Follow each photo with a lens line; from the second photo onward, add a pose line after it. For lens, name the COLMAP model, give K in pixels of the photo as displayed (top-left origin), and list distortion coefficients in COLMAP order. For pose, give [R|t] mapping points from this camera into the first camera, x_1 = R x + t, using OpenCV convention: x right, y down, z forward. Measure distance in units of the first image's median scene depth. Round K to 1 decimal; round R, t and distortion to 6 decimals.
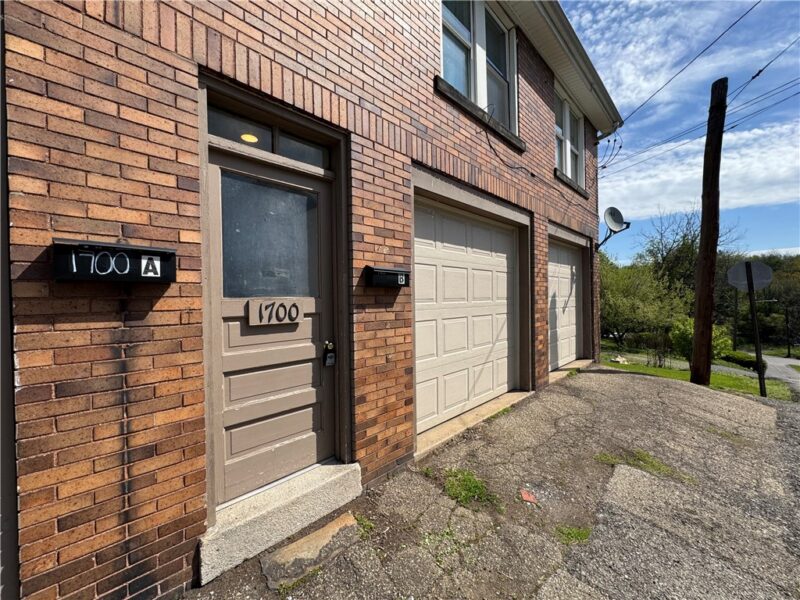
lens RADIAL K [[321.6, 0, 400.0], [0, 321.6, 300.0], [0, 0, 1]] dist [-0.002227, -0.000262]
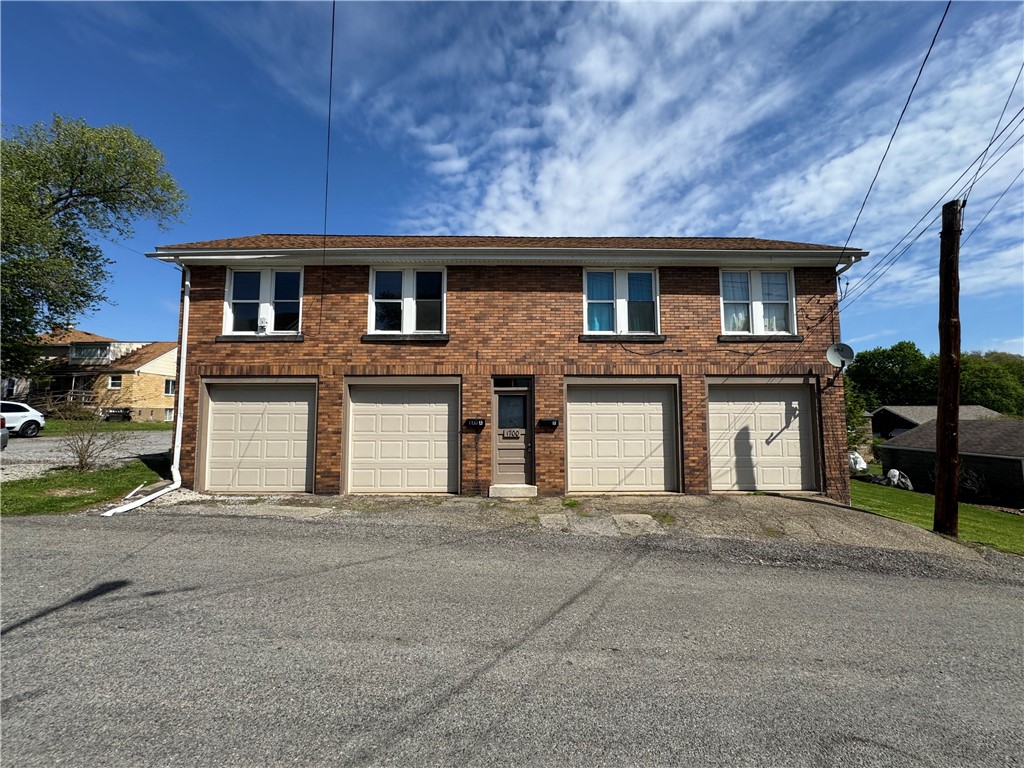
lens RADIAL K [[411.7, 0, 512.0], [0, 411.7, 384.0], [0, 0, 1]] dist [-0.002227, -0.000262]
pose [[0.712388, -0.040885, -0.700593, 2.304962], [-0.013855, 0.997288, -0.072288, -0.143418], [0.701649, 0.061204, 0.709890, -1.823799]]
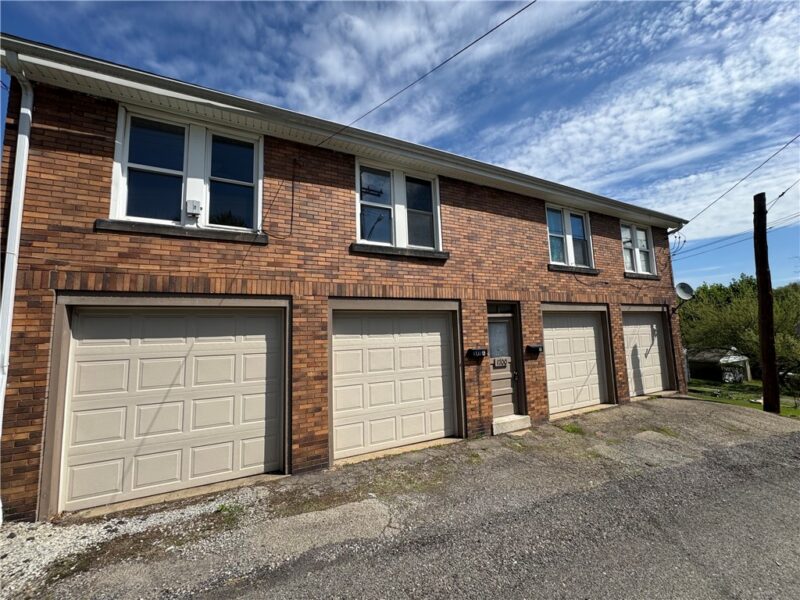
lens RADIAL K [[321.6, 0, 400.0], [0, 321.6, 300.0], [0, 0, 1]] dist [-0.002227, -0.000262]
pose [[0.949502, -0.048072, -0.310056, -0.272579], [0.015222, 0.994088, -0.107510, -0.215100], [0.313391, 0.097361, 0.944620, -2.080410]]
